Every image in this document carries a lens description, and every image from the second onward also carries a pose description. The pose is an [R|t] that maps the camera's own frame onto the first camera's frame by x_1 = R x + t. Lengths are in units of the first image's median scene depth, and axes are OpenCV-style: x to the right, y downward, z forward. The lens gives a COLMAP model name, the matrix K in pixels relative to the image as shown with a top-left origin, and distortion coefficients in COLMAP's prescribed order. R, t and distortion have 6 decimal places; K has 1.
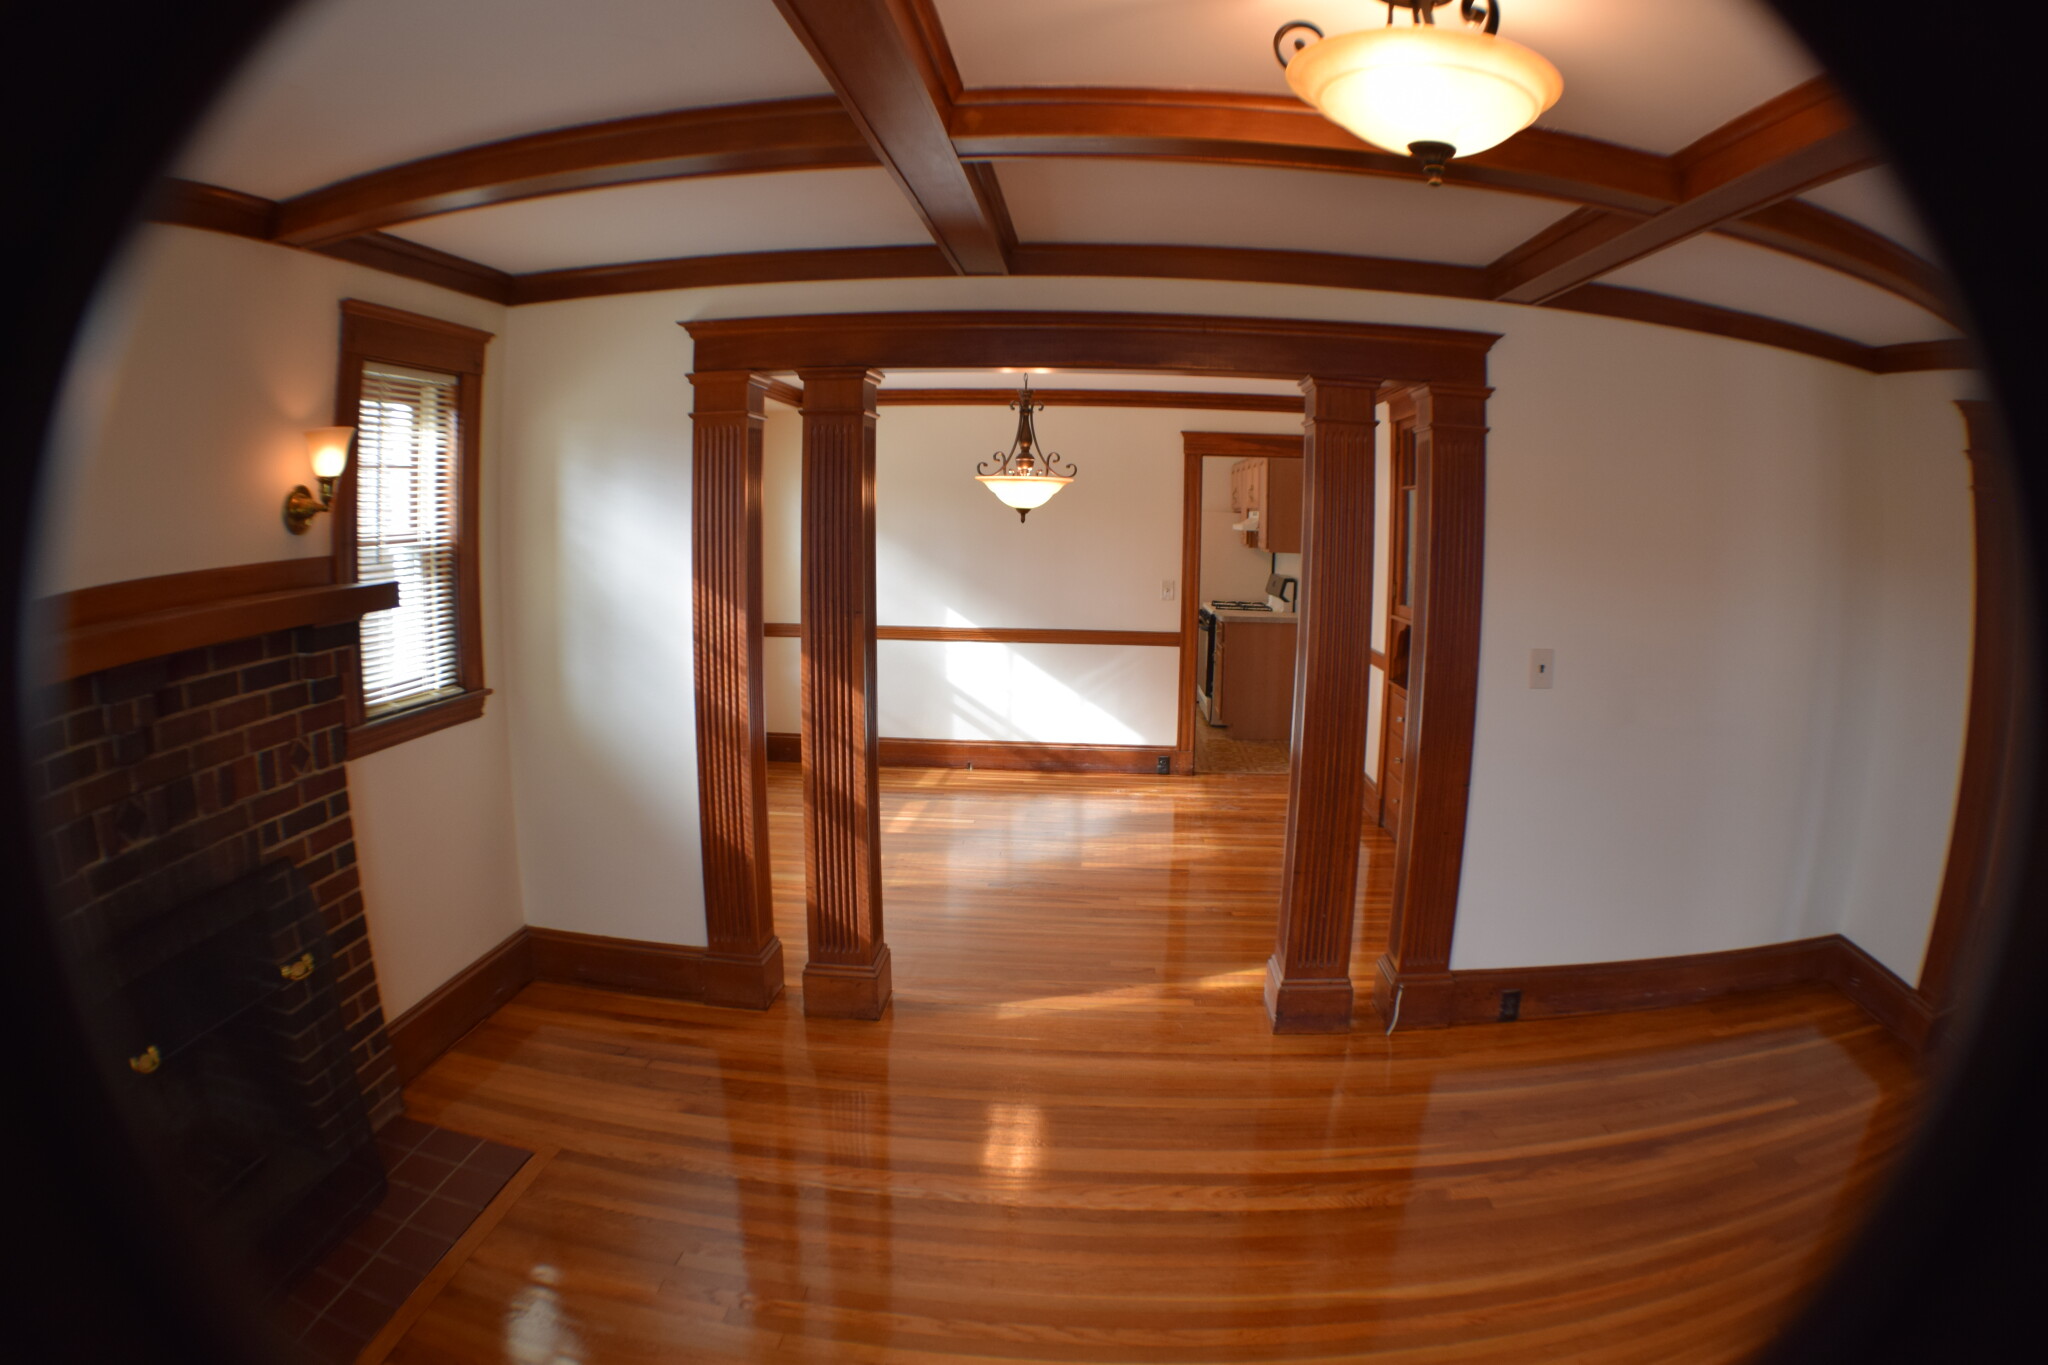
lens RADIAL K [[1145.0, 0, 1036.3], [0, 1145.0, 677.1], [0, 0, 1]] dist [-0.323507, 0.083536]
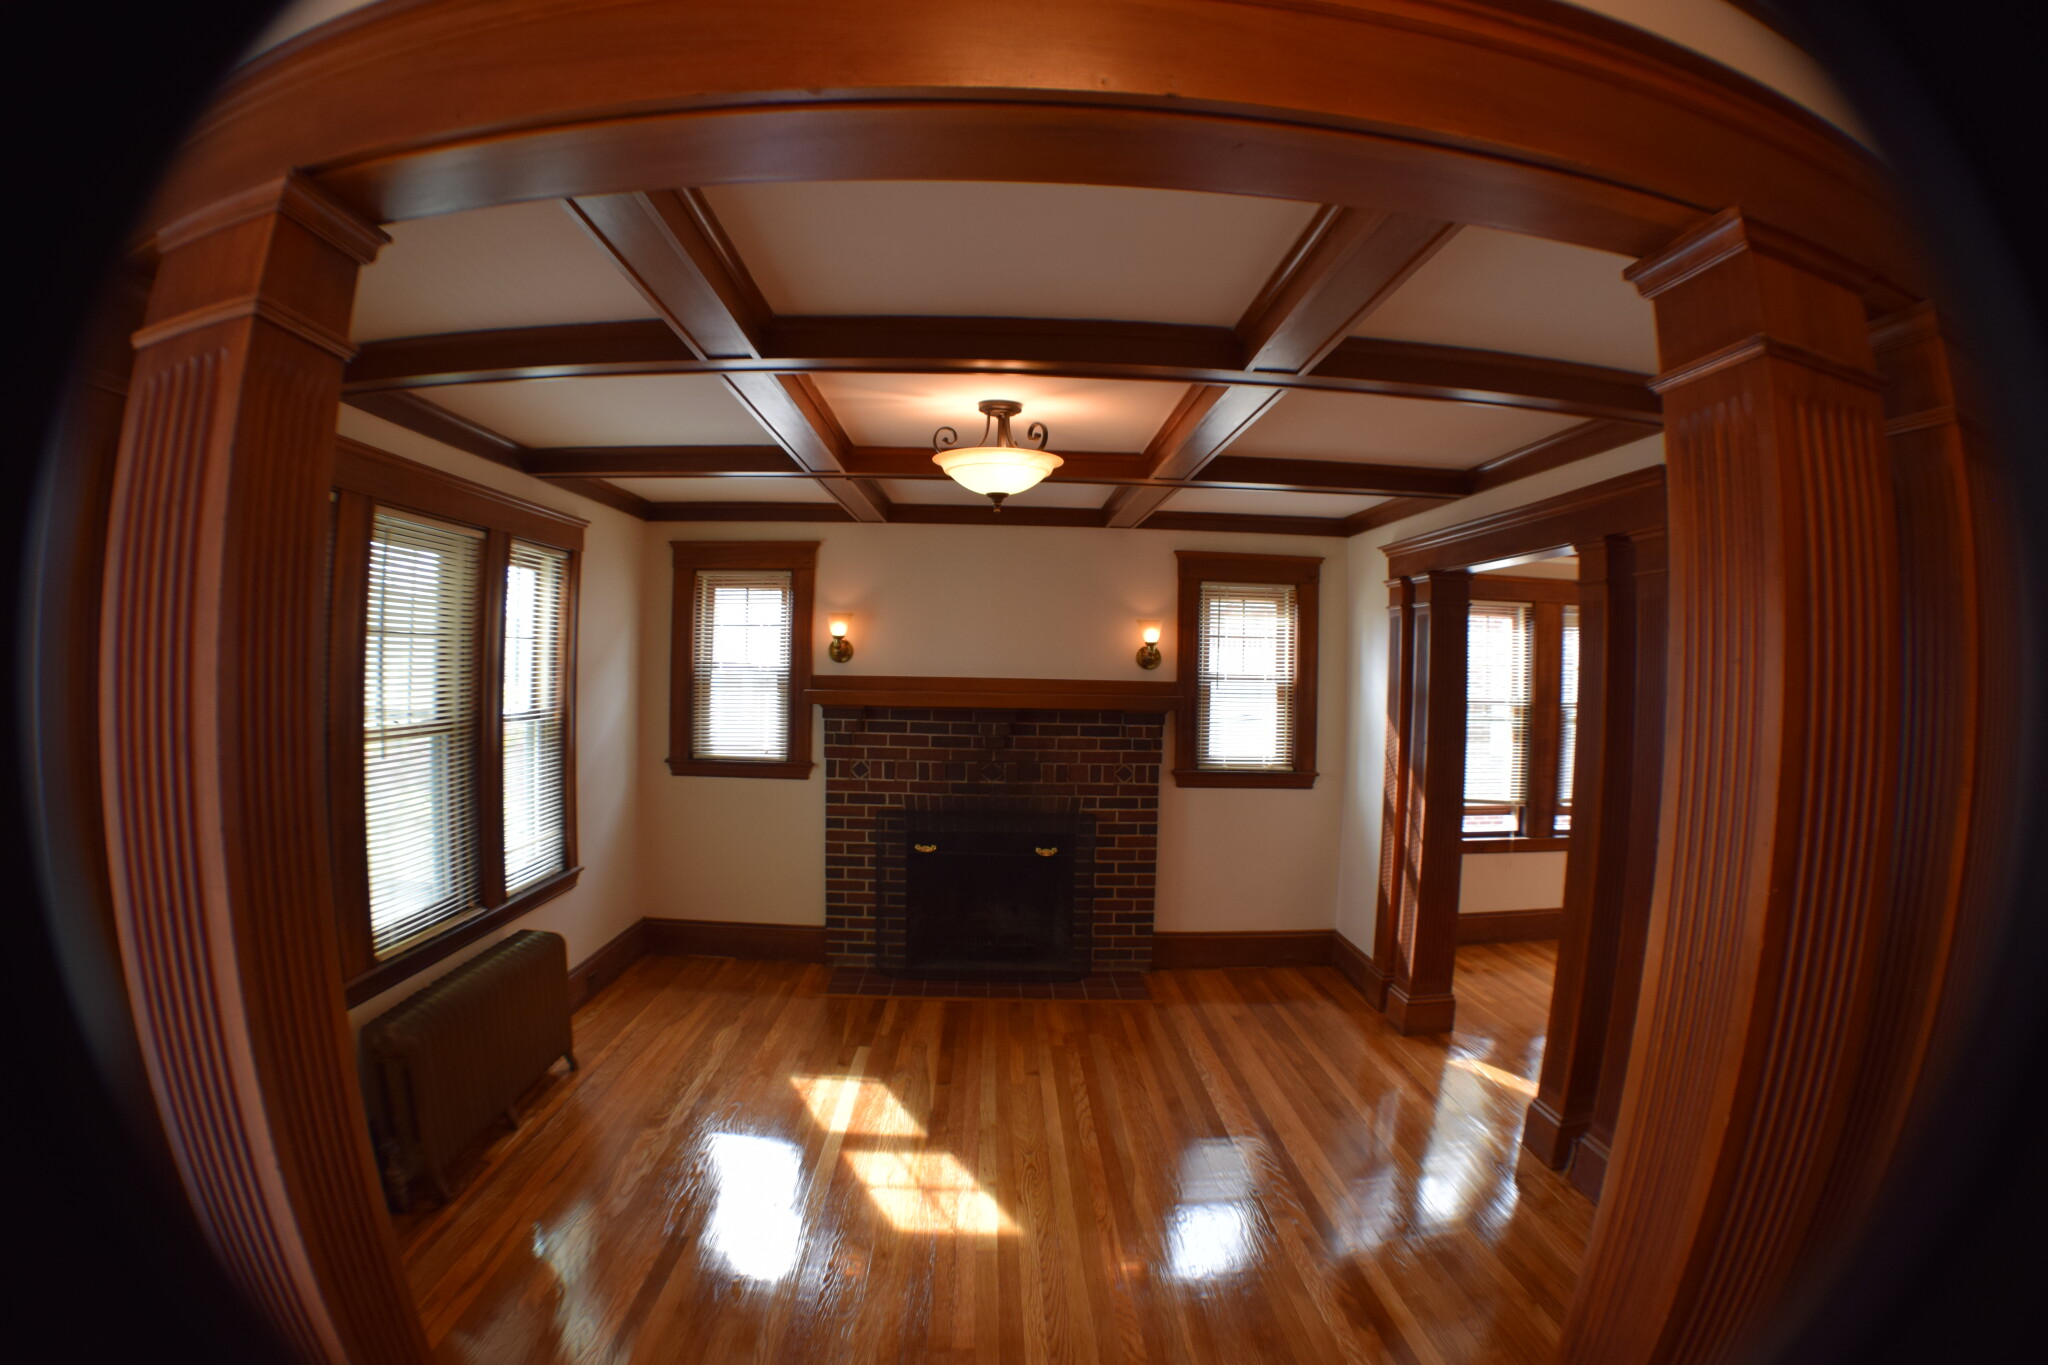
lens RADIAL K [[1145.0, 0, 1036.3], [0, 1145.0, 677.1], [0, 0, 1]] dist [-0.323507, 0.083536]
pose [[0.107722, -0.004060, -0.994173, 1.200723], [-0.159481, 0.986971, -0.021311, -0.029746], [0.981306, 0.160847, 0.105671, 0.360731]]
